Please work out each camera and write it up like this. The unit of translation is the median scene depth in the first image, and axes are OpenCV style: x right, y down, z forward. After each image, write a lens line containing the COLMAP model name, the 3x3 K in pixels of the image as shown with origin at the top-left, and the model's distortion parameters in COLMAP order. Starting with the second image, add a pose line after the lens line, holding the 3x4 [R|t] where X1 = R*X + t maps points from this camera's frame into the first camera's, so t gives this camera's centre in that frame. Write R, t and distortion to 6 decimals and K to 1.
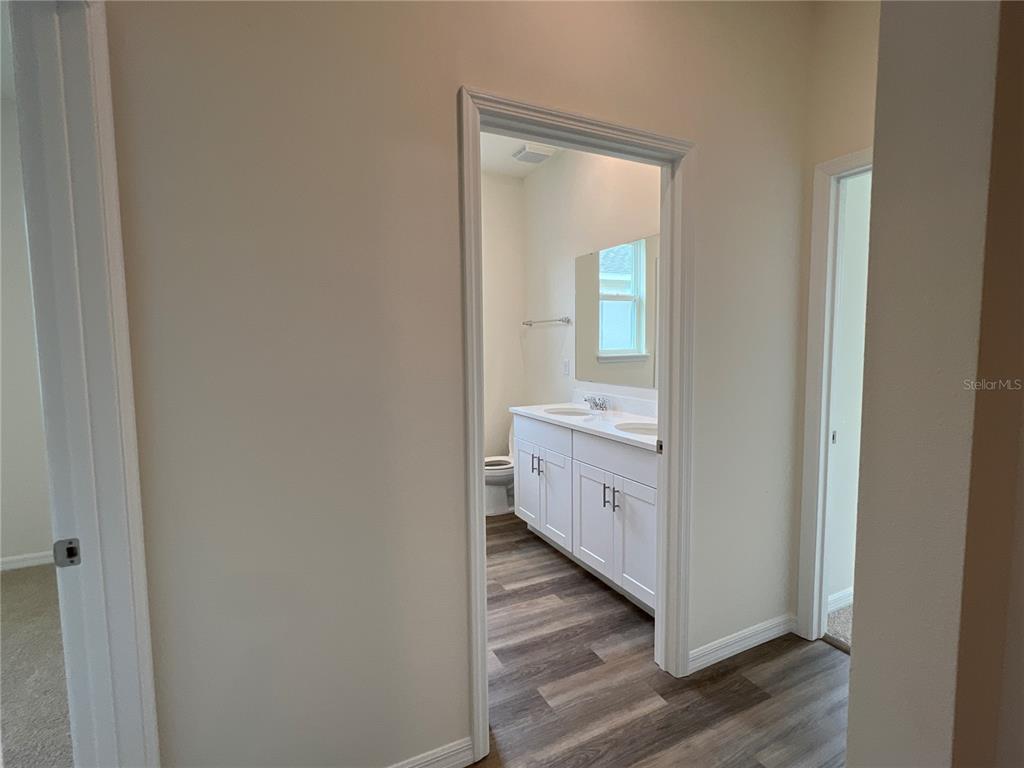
lens RADIAL K [[486.8, 0, 515.4], [0, 486.8, 381.4], [0, 0, 1]] dist [-0.000342, 0.000759]
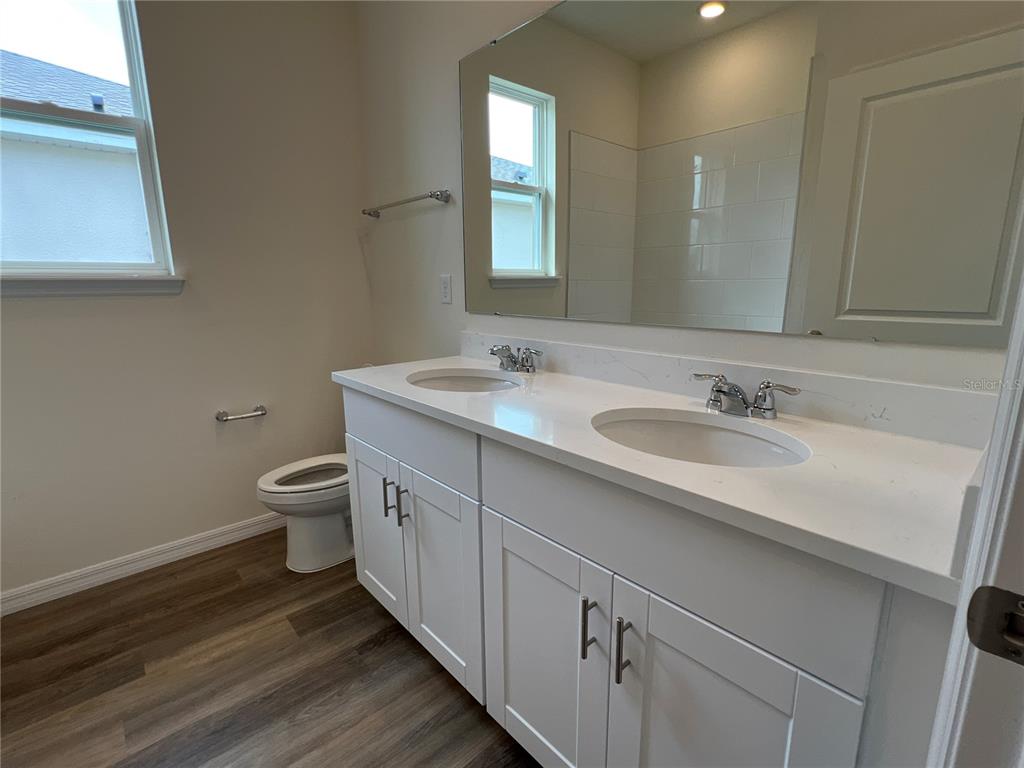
lens RADIAL K [[486.8, 0, 518.2], [0, 486.8, 376.3], [0, 0, 1]] dist [-0.000342, 0.000759]
pose [[0.962219, -0.048505, 0.267920, 0.036944], [0.017792, 0.993102, 0.115895, 0.006116], [-0.271694, -0.106749, 0.956445, 0.520293]]
